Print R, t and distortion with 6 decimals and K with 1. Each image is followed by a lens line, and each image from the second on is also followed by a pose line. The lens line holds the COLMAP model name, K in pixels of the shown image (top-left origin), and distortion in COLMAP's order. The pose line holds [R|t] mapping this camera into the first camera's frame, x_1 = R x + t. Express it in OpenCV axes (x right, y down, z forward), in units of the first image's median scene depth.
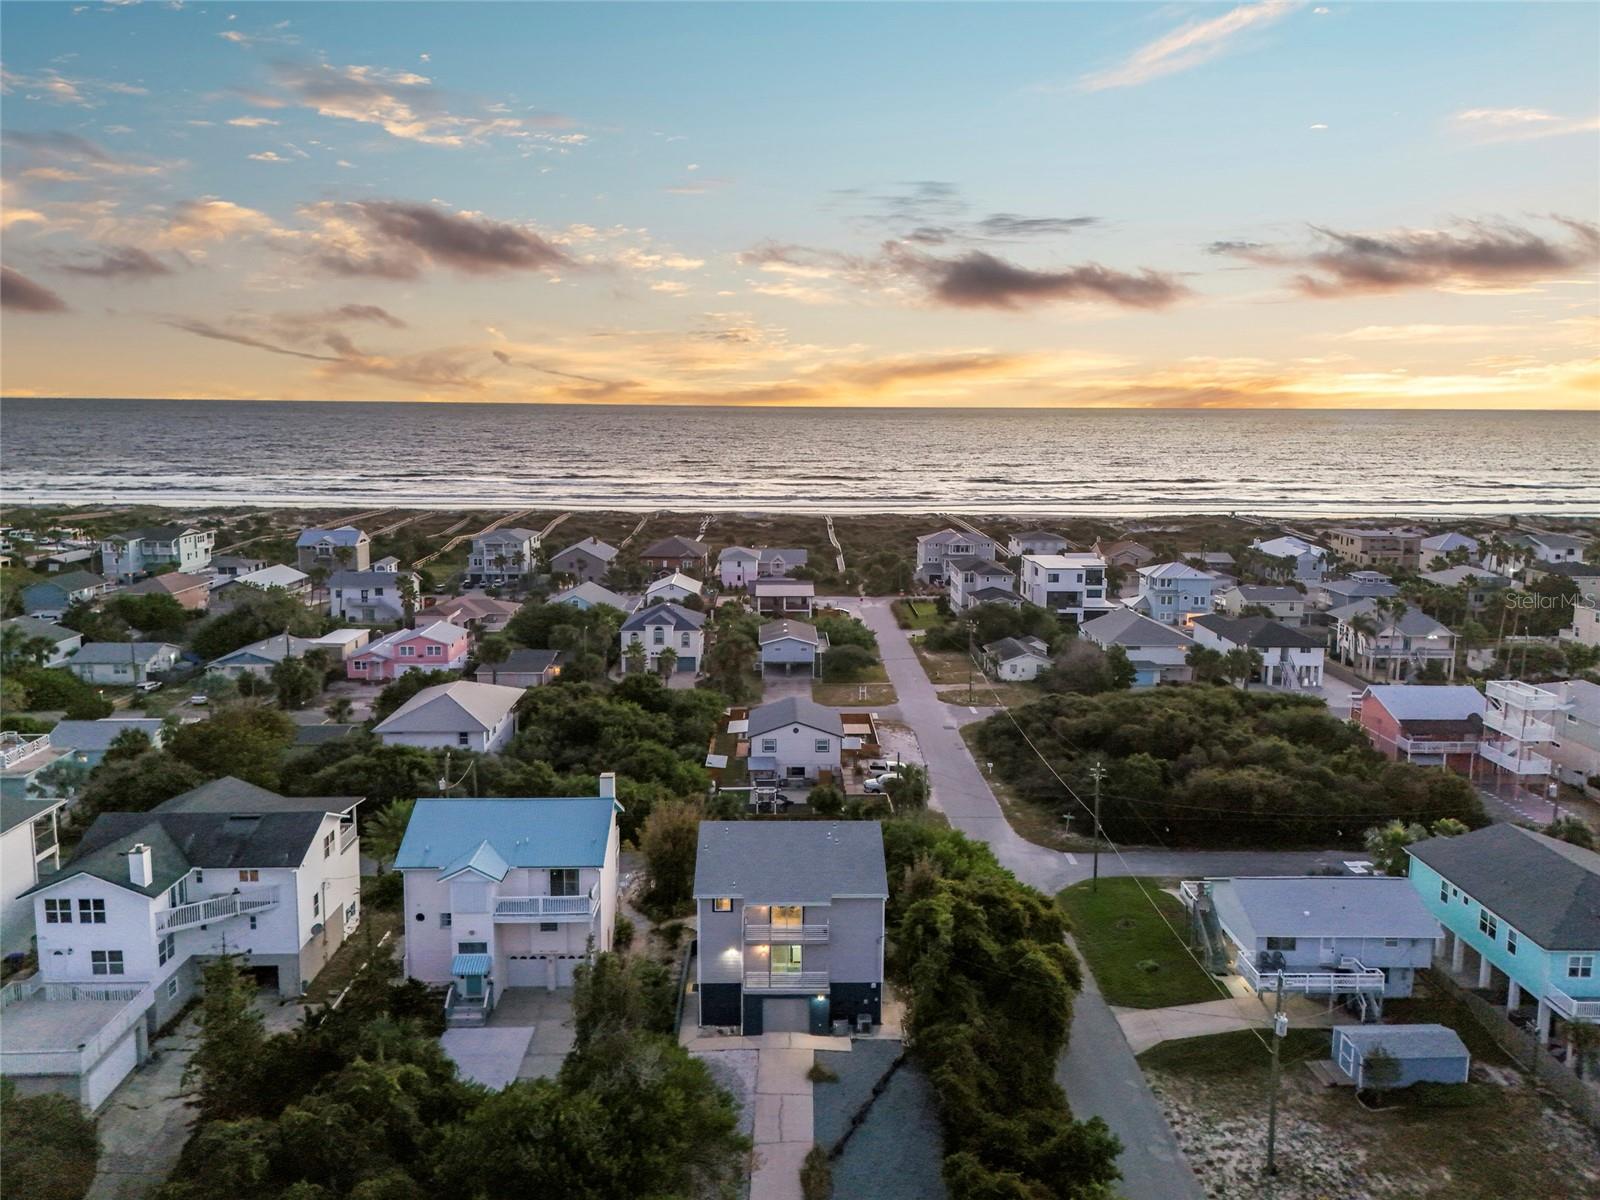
lens RADIAL K [[1172.8, 0, 811.1], [0, 1172.8, 596.5], [0, 0, 1]] dist [0.102780, -0.104962]
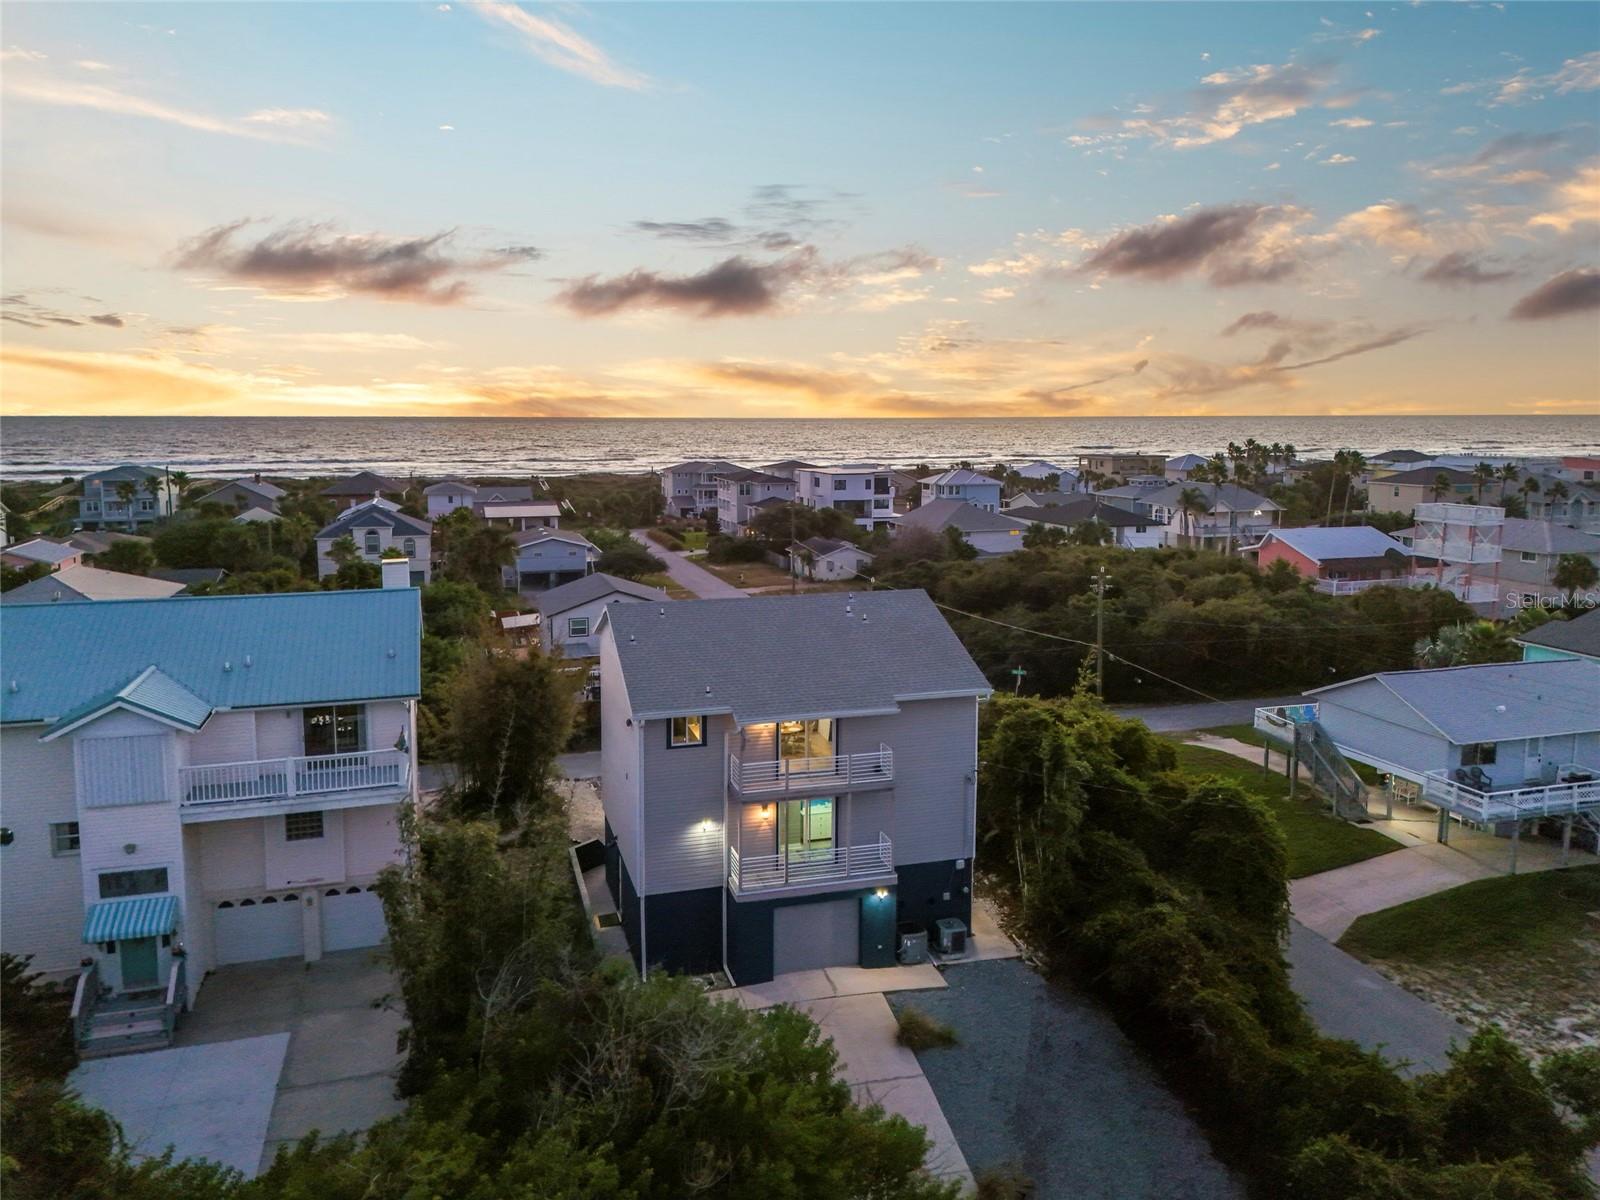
lens RADIAL K [[1174.5, 0, 799.7], [0, 1174.5, 564.2], [0, 0, 1]] dist [0.103018, -0.105647]
pose [[0.965444, -0.041474, 0.257288, -0.139132], [0.050851, 0.998259, -0.029898, 0.184972], [-0.255600, 0.041948, 0.965872, 0.444290]]
